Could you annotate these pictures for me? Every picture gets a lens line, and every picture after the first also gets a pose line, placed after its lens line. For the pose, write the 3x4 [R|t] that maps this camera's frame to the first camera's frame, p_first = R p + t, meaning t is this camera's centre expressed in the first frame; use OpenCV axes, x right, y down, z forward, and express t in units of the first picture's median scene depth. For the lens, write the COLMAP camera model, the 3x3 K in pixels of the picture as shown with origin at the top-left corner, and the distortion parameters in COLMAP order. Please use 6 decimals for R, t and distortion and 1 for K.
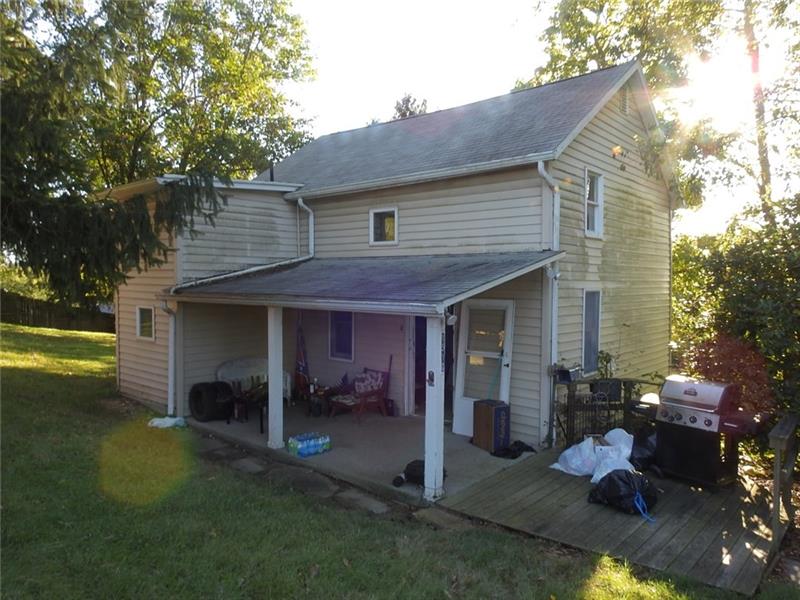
lens RADIAL K [[565.0, 0, 400.7], [0, 565.0, 299.6], [0, 0, 1]] dist [0.003373, 0.000632]
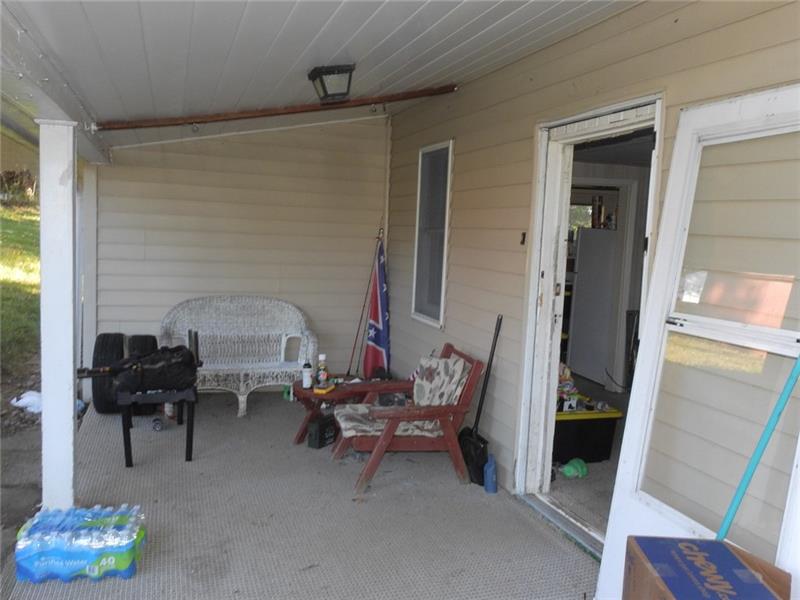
lens RADIAL K [[689.4, 0, 400.4], [0, 689.4, 300.3], [0, 0, 1]] dist [0.006730, 0.005455]
pose [[0.863318, 0.085888, -0.497297, 0.146219], [-0.060993, 0.995946, 0.066124, 0.064263], [0.500960, -0.026755, 0.865057, 0.599812]]
